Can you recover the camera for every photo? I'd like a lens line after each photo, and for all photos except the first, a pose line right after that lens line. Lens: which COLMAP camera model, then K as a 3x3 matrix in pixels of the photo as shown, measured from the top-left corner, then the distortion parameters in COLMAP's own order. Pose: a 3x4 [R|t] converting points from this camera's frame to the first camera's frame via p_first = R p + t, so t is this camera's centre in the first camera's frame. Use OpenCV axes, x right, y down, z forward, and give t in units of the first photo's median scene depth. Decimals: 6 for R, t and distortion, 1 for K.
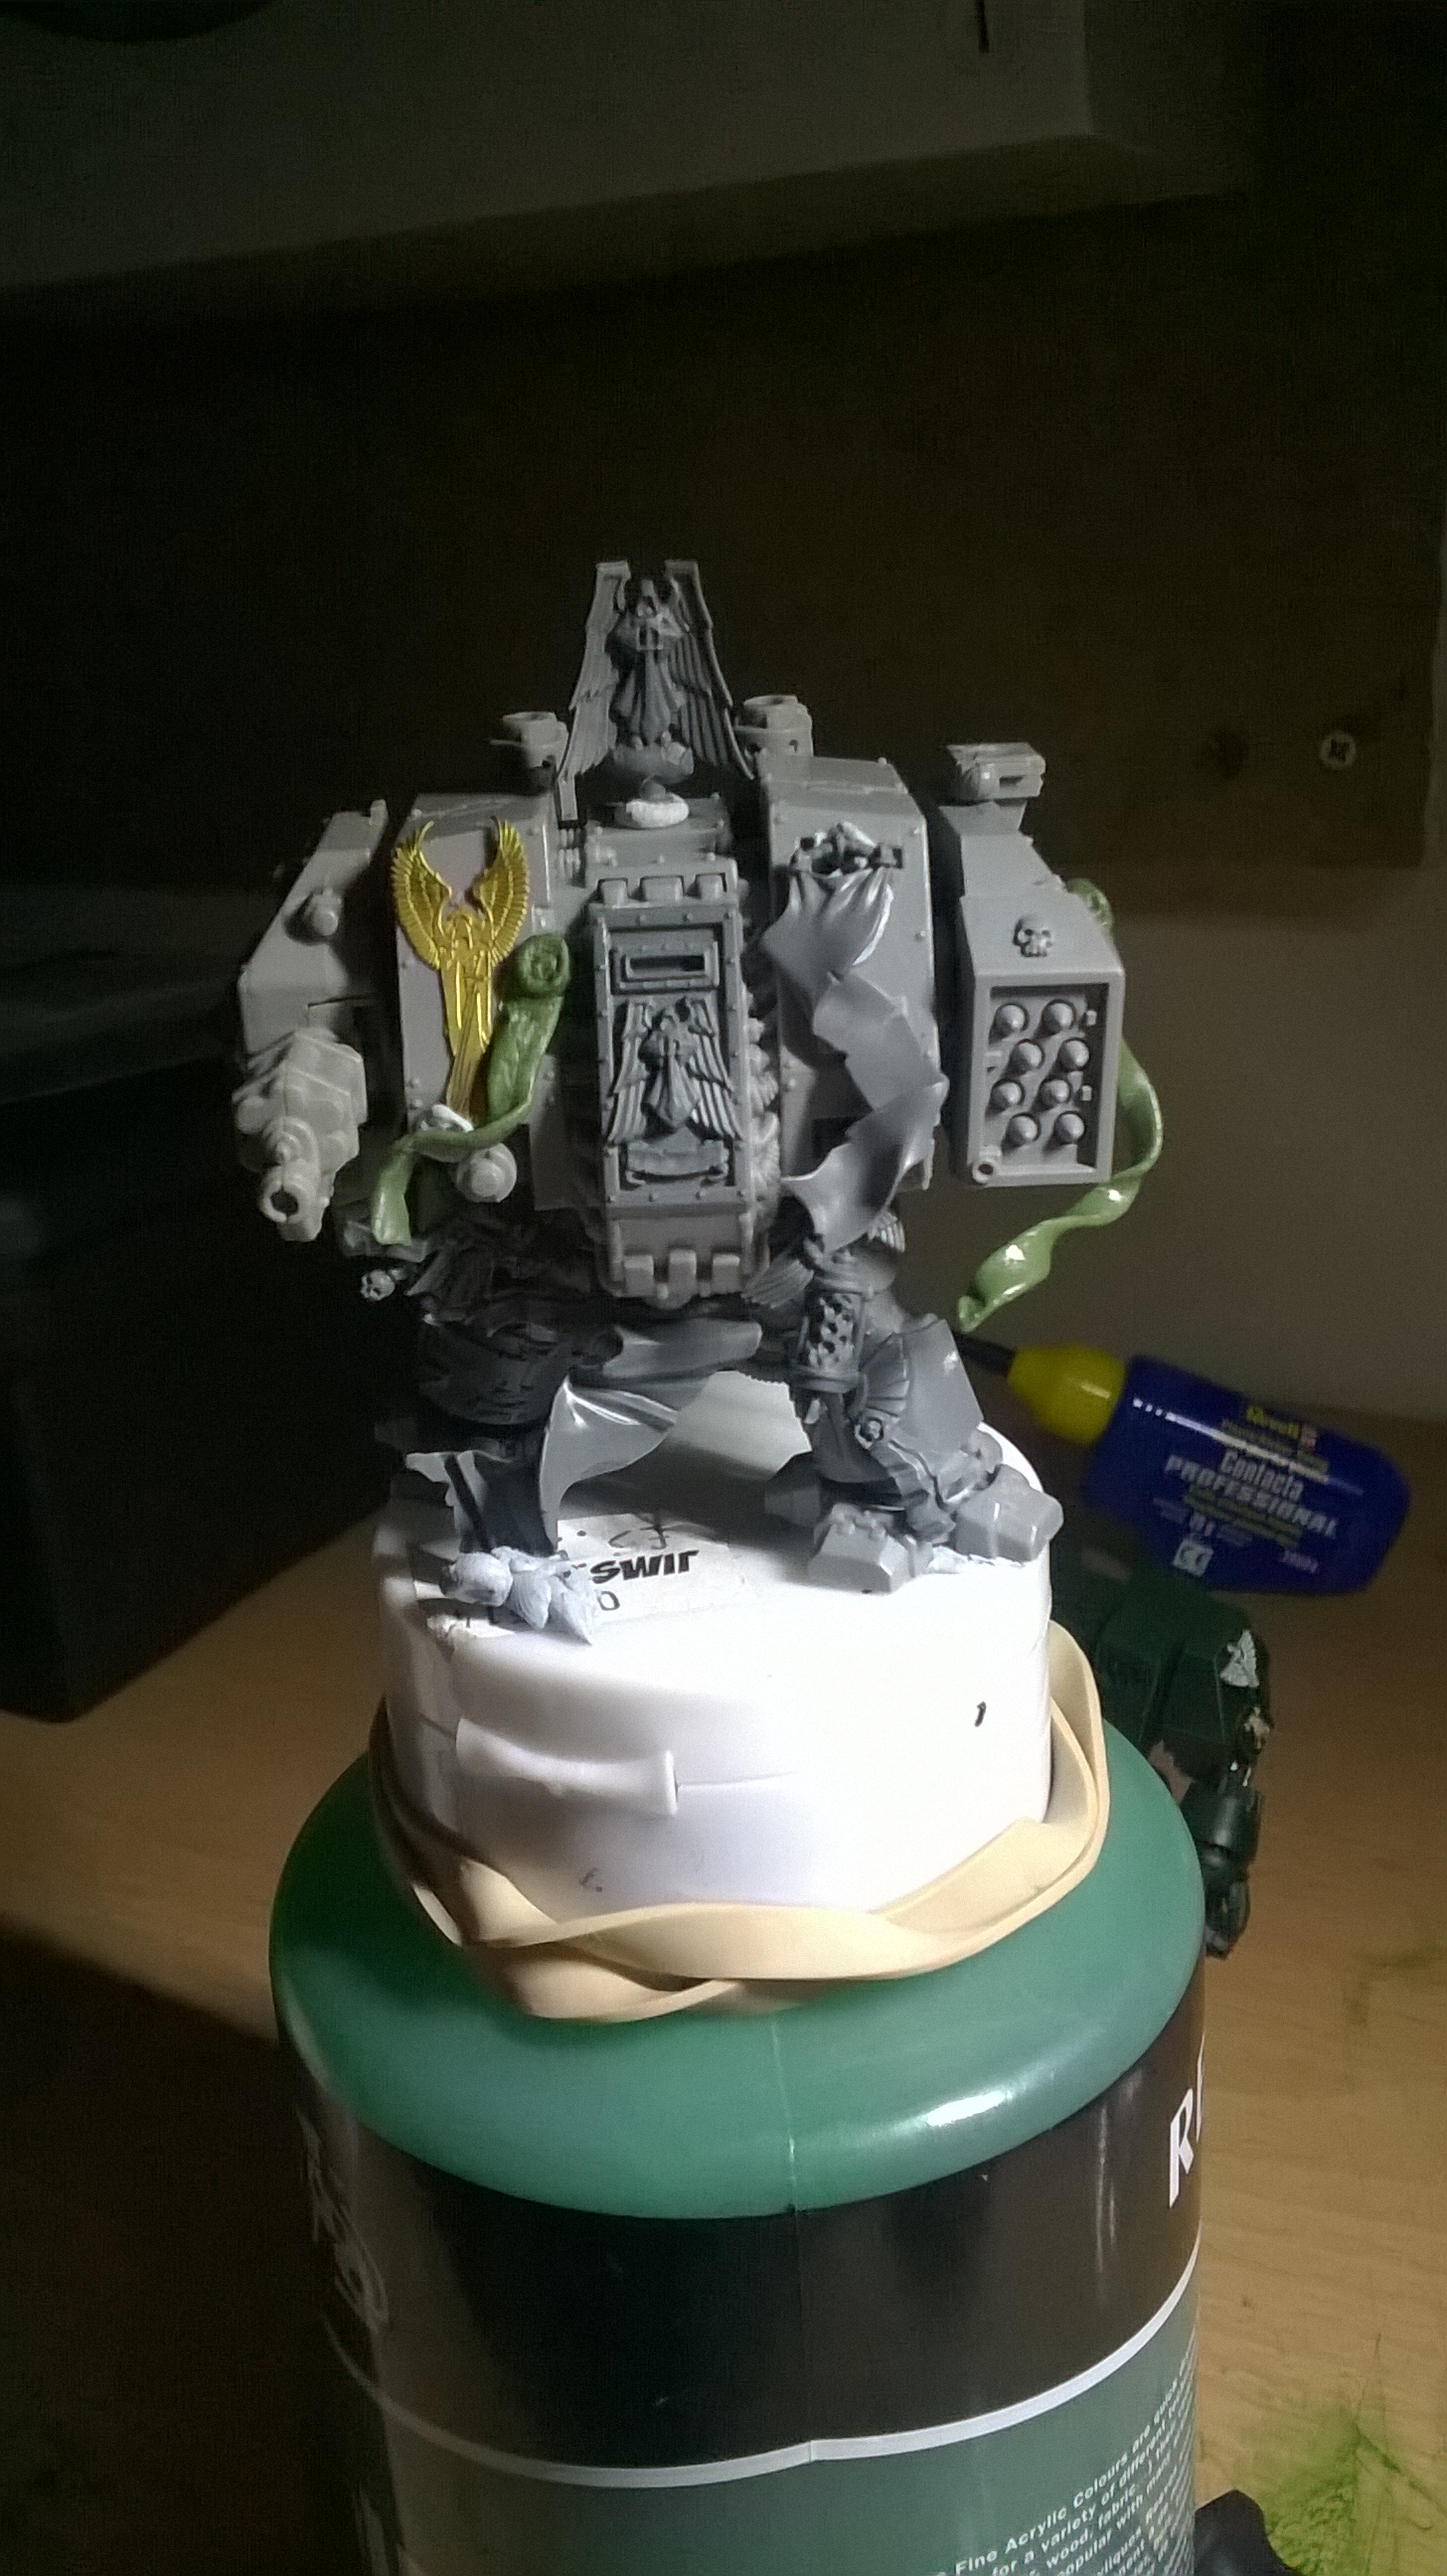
lens RADIAL K [[2070.6, 0, 723.5], [0, 2070.6, 1288.0], [0, 0, 1]] dist [0.045789, -0.221872]
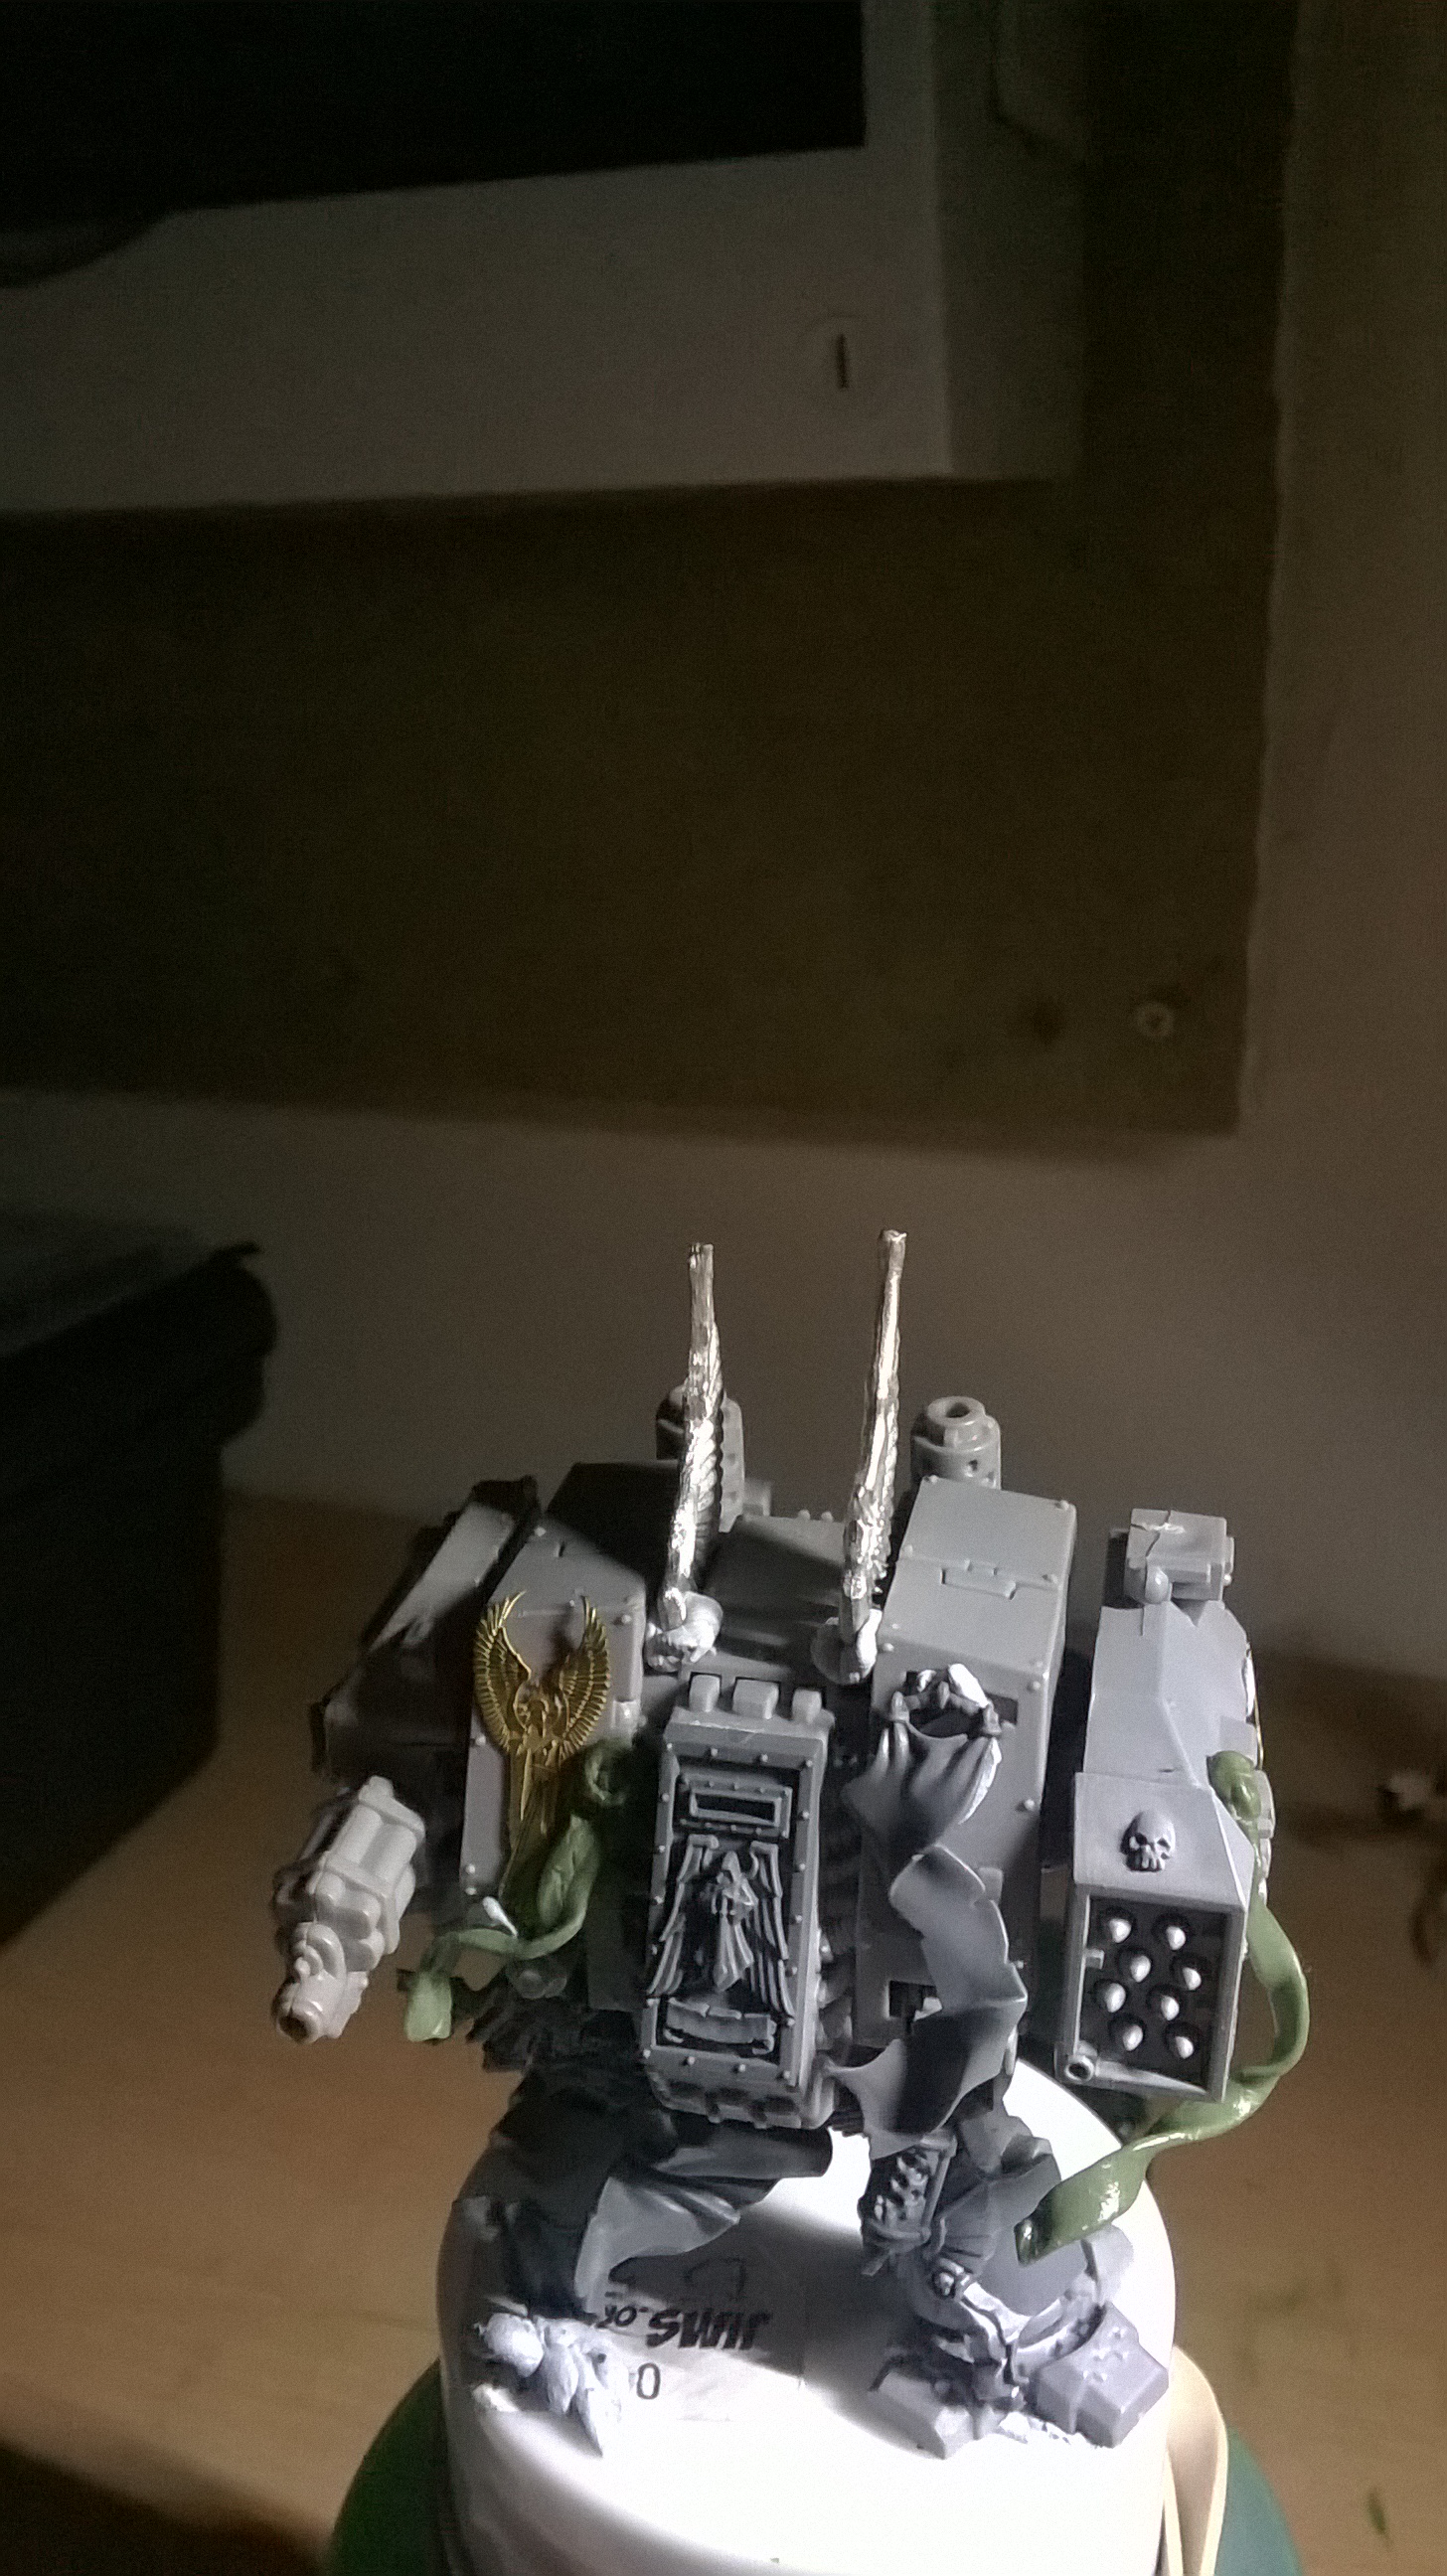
lens RADIAL K [[2070.6, 0, 723.5], [0, 2070.6, 1288.0], [0, 0, 1]] dist [0.045789, -0.221872]
pose [[0.968081, 0.110367, -0.225029, 0.144162], [-0.119731, 0.992401, -0.028355, -0.346899], [0.220190, 0.054393, 0.973939, 0.098823]]
